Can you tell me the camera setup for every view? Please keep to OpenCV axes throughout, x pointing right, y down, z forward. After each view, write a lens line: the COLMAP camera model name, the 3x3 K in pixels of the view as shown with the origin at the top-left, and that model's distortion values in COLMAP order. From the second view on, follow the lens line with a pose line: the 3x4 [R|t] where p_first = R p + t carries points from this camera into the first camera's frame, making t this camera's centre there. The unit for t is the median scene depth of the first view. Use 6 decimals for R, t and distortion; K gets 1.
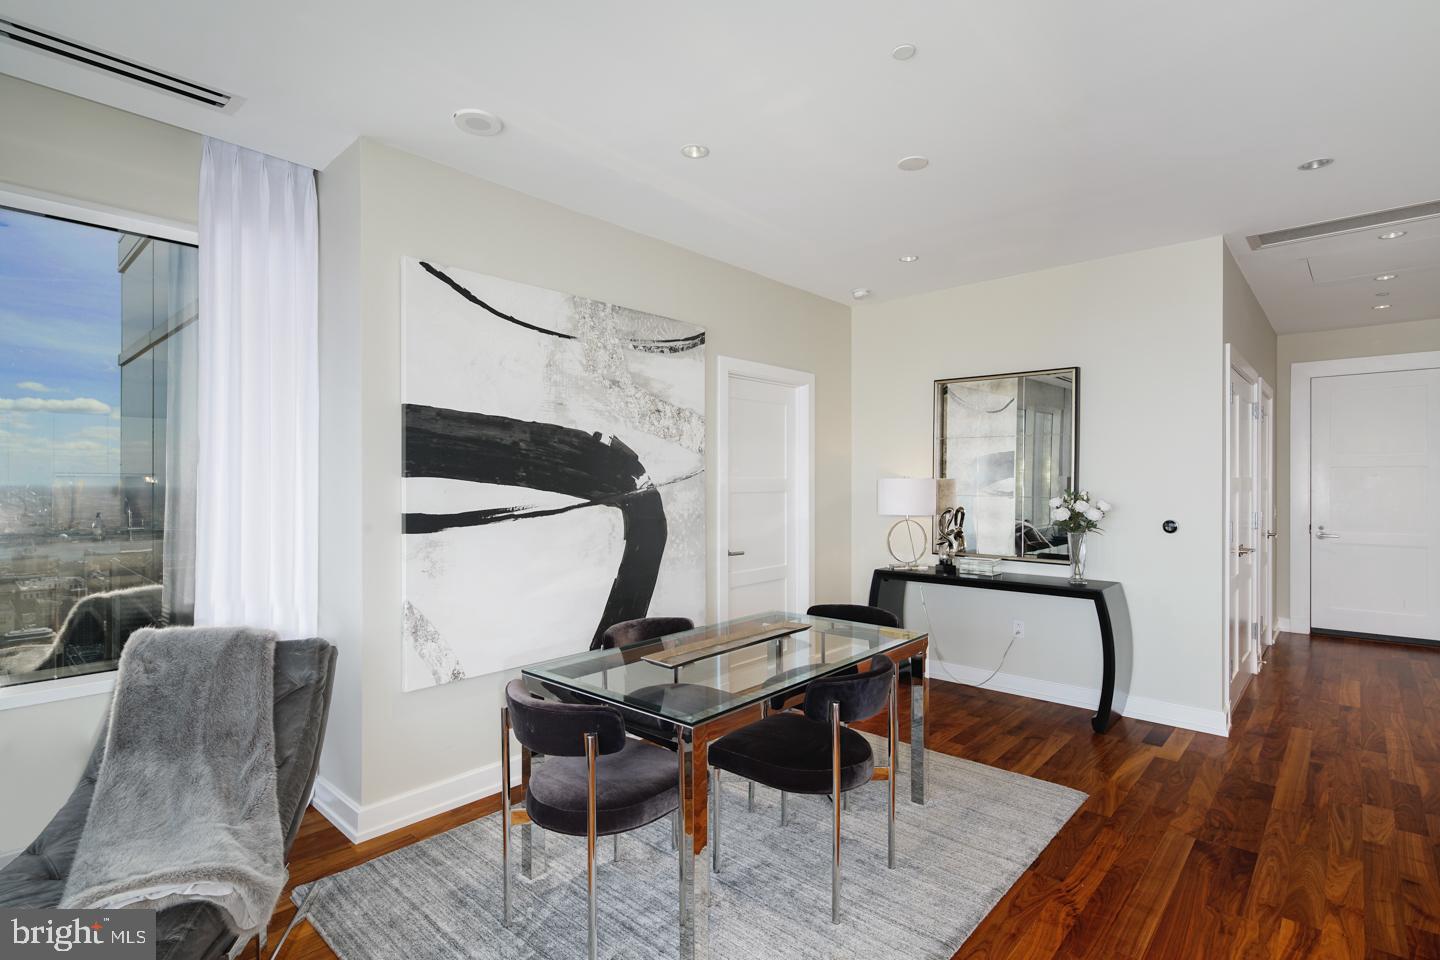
lens RADIAL K [[698.1, 0, 693.8], [0, 698.1, 485.6], [0, 0, 1]] dist [-0.002519, -0.000795]
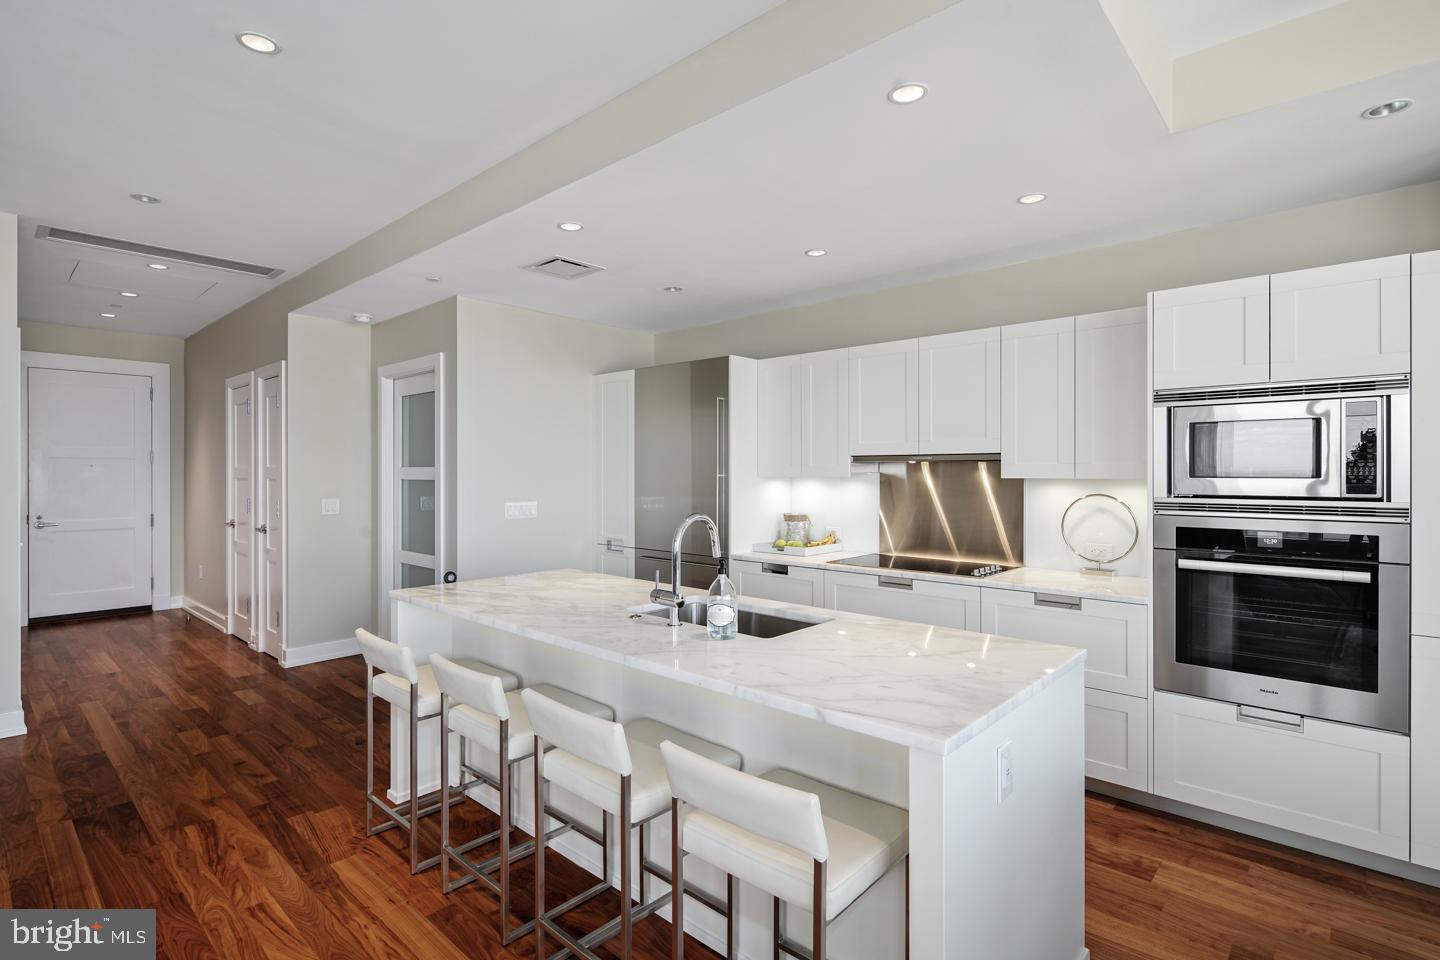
lens RADIAL K [[708.3, 0, 720.0], [0, 708.3, 480.0], [0, 0, 1]] dist [-0.003402, -0.000845]
pose [[-0.005764, -0.009815, 0.999935, -0.246399], [0.004930, 0.999939, 0.009843, 0.001924], [-0.999971, 0.004986, -0.005715, 0.038538]]
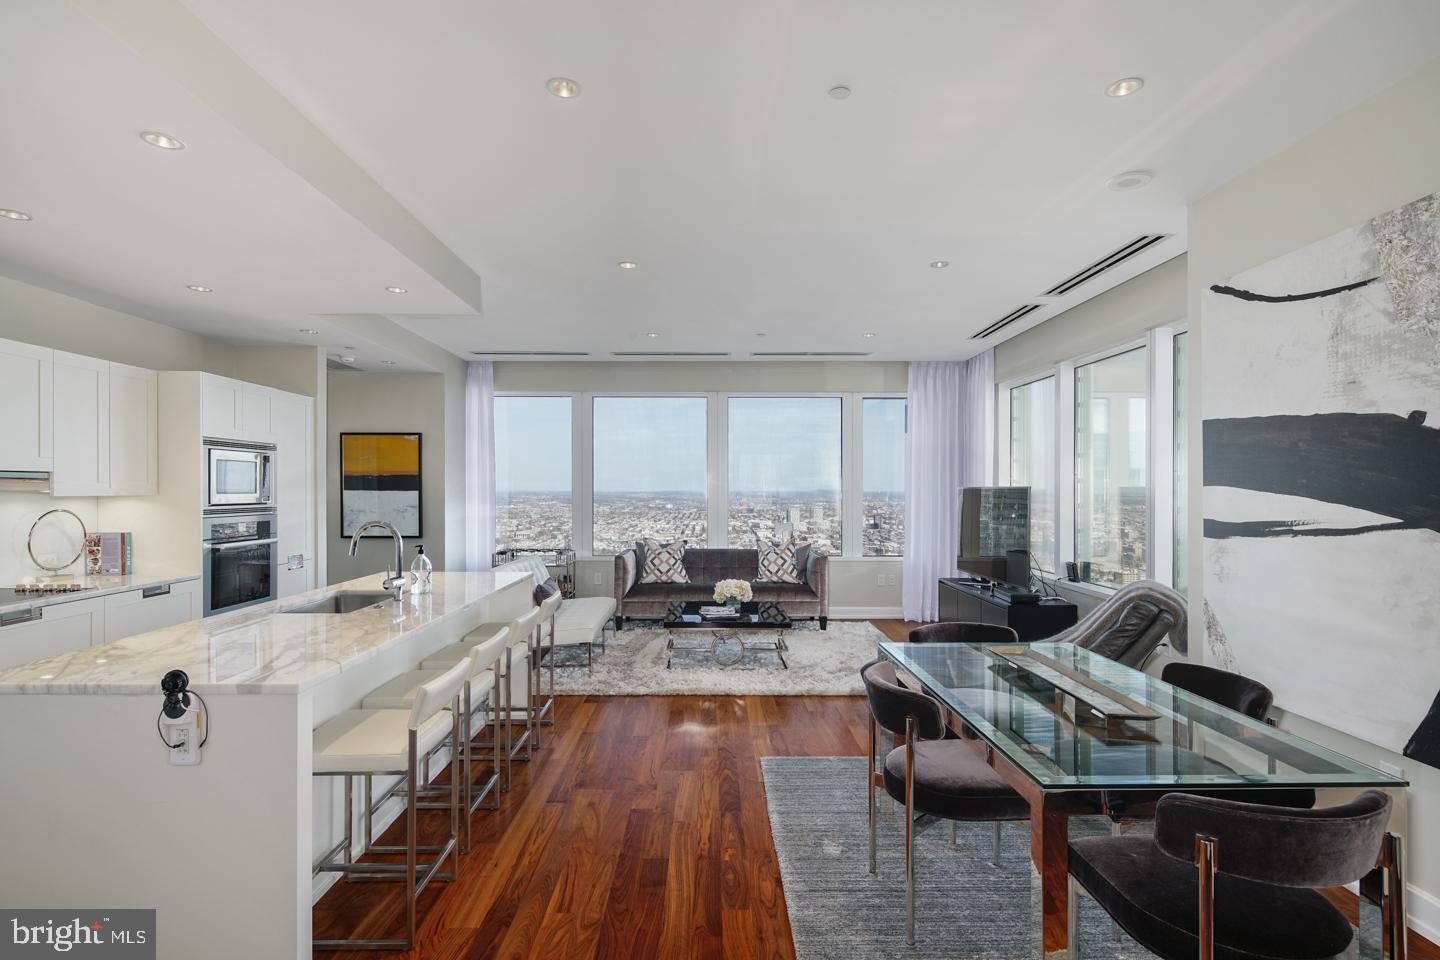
lens RADIAL K [[700.6, 0, 720.0], [0, 700.6, 480.0], [0, 0, 1]] dist [-0.000773, -0.000451]
pose [[-0.719793, -0.008404, -0.694138, 0.768258], [-0.003906, 0.999960, -0.008056, -0.008162], [0.694178, -0.003088, -0.719796, 1.057253]]
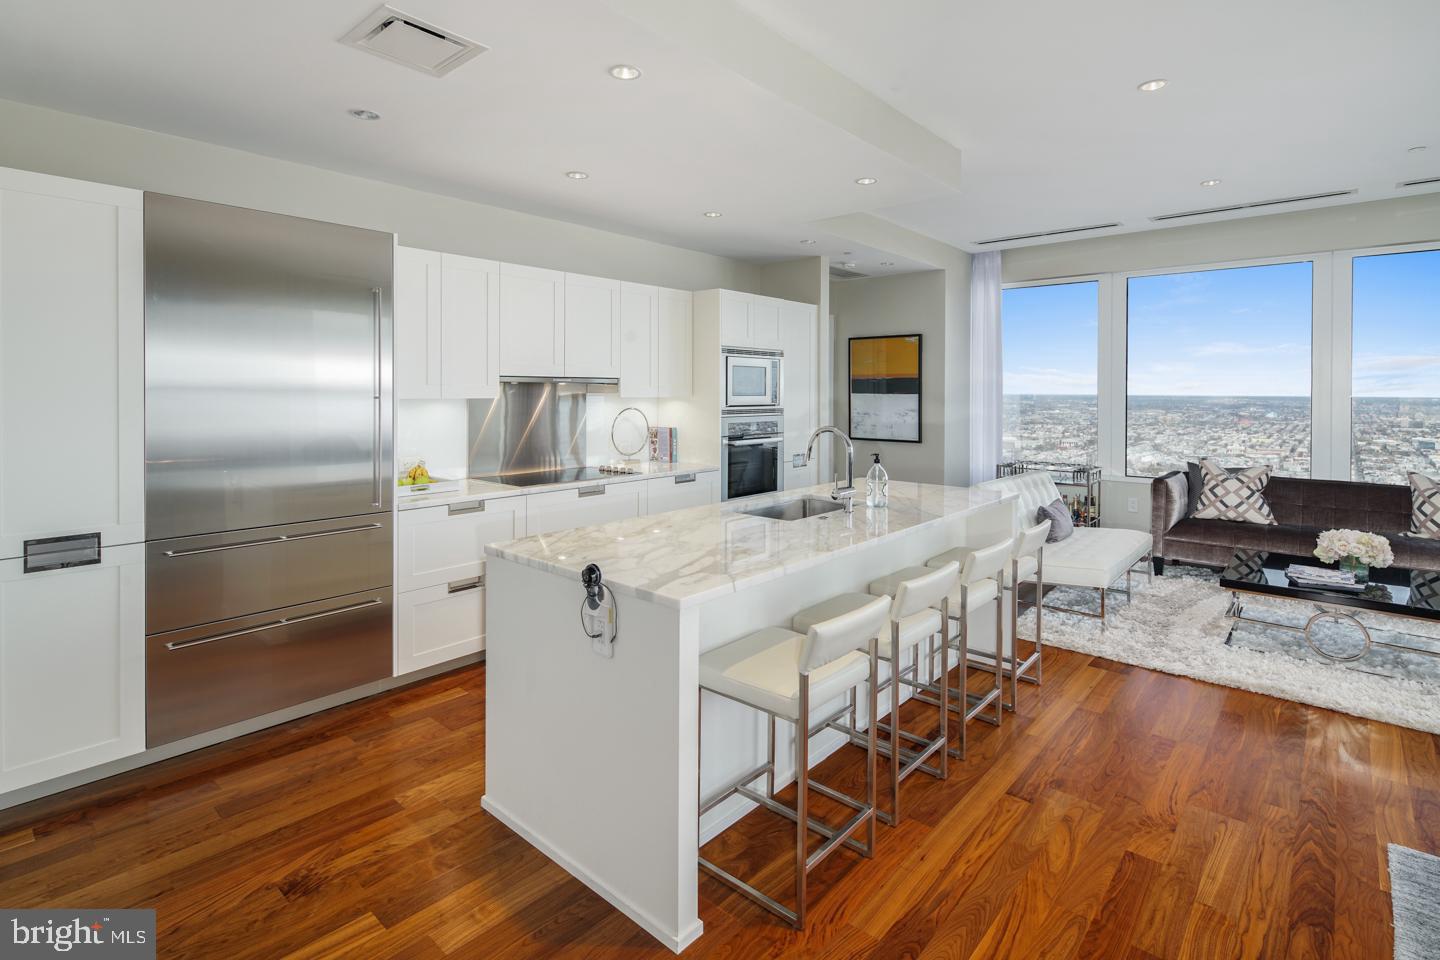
lens RADIAL K [[703.4, 0, 722.9], [0, 703.4, 395.4], [0, 0, 1]] dist [-0.000131, -0.002040]
pose [[-0.999552, -0.001348, -0.029885, 0.606675], [-0.001671, 0.999940, 0.010801, -0.006819], [0.029868, 0.010846, -0.999495, 0.945882]]
